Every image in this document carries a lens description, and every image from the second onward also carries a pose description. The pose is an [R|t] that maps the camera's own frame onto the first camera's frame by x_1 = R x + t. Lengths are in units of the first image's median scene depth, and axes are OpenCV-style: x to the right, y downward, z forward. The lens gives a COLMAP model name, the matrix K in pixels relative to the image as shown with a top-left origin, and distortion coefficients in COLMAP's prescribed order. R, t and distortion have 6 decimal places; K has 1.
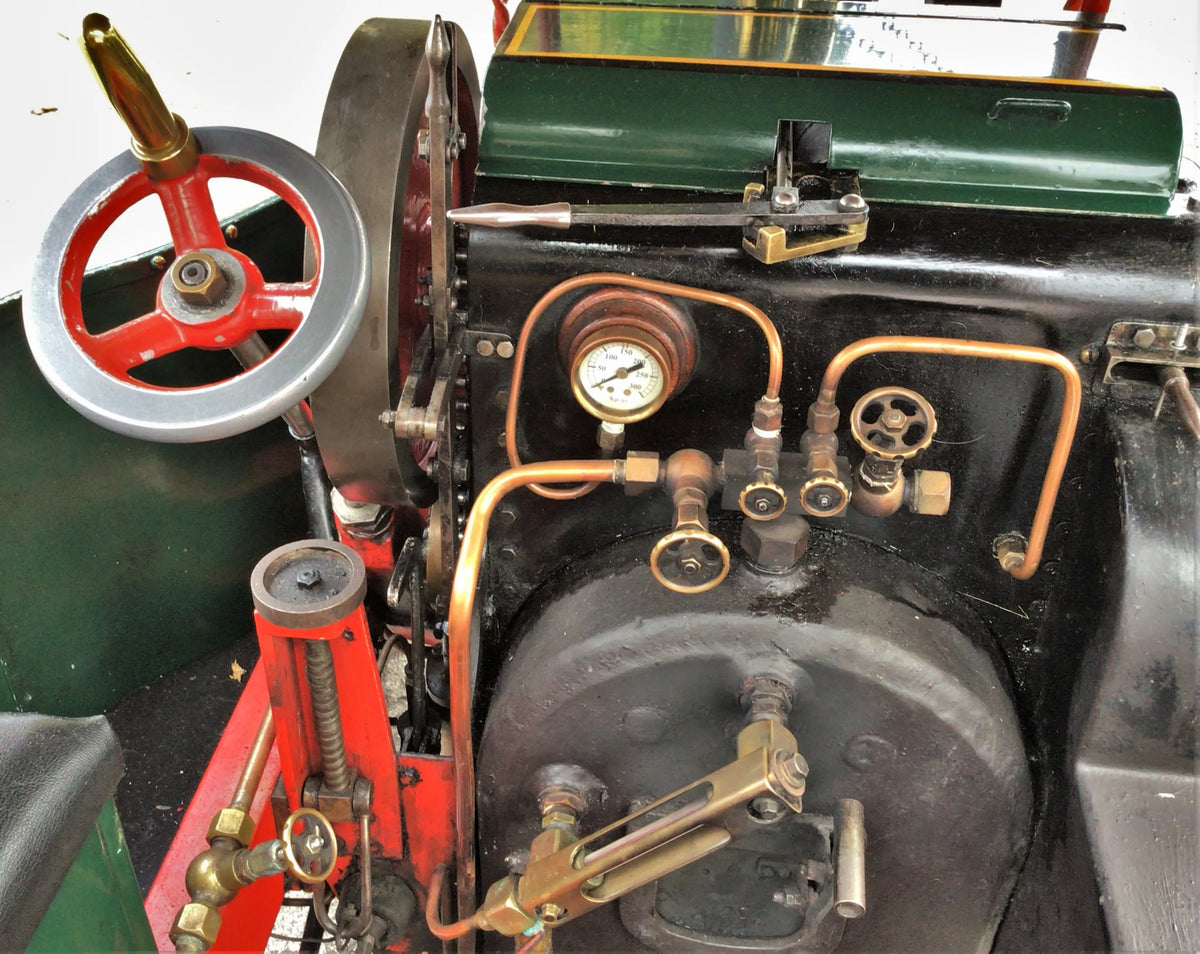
lens RADIAL K [[1312.7, 0, 531.3], [0, 1312.7, 476.8], [0, 0, 1]] dist [0.067457, -0.027069]
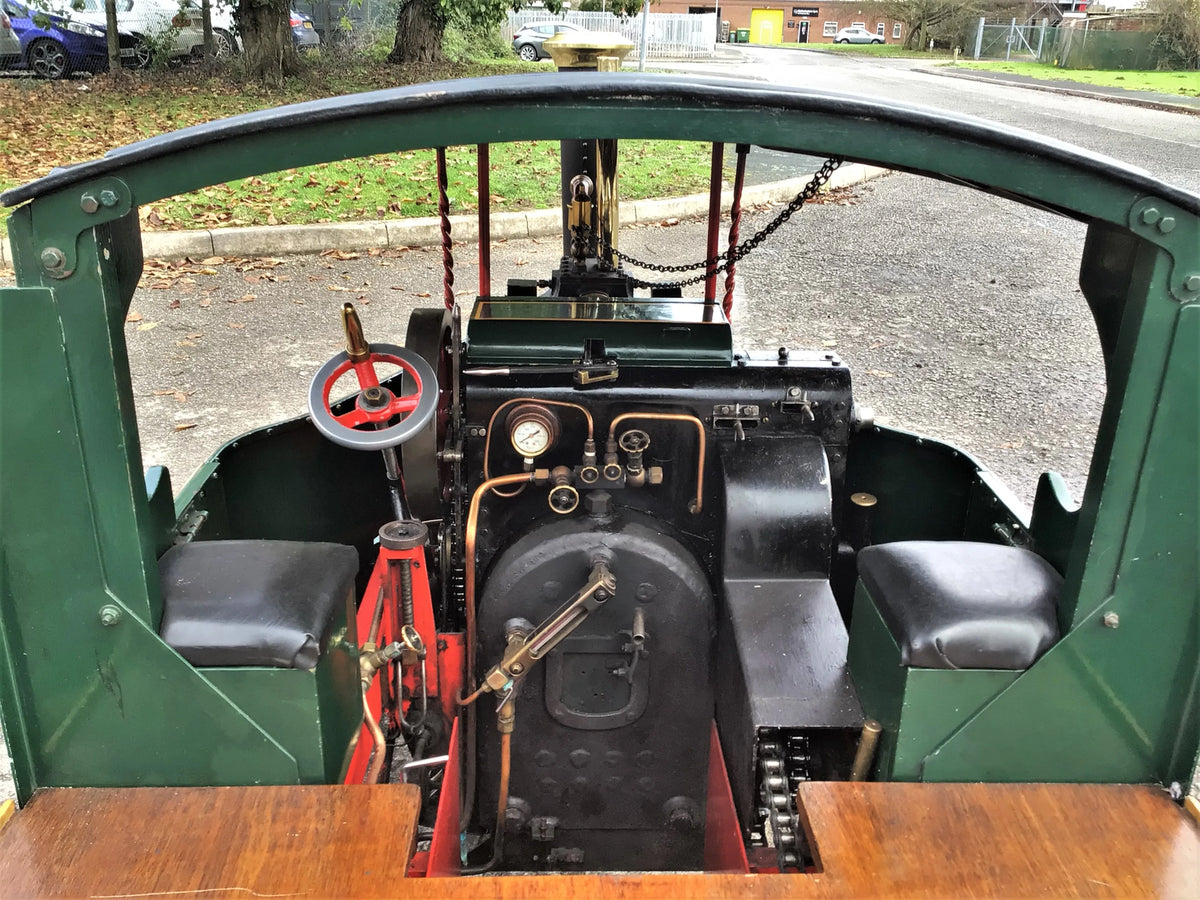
lens RADIAL K [[1072.2, 0, 600.0], [0, 1072.2, 450.0], [0, 0, 1]] dist [0.124173, -0.223833]
pose [[0.985532, -0.052294, 0.161220, -0.131533], [0.086075, 0.973843, -0.210289, 0.383674], [-0.146006, 0.221123, 0.964254, -0.972018]]
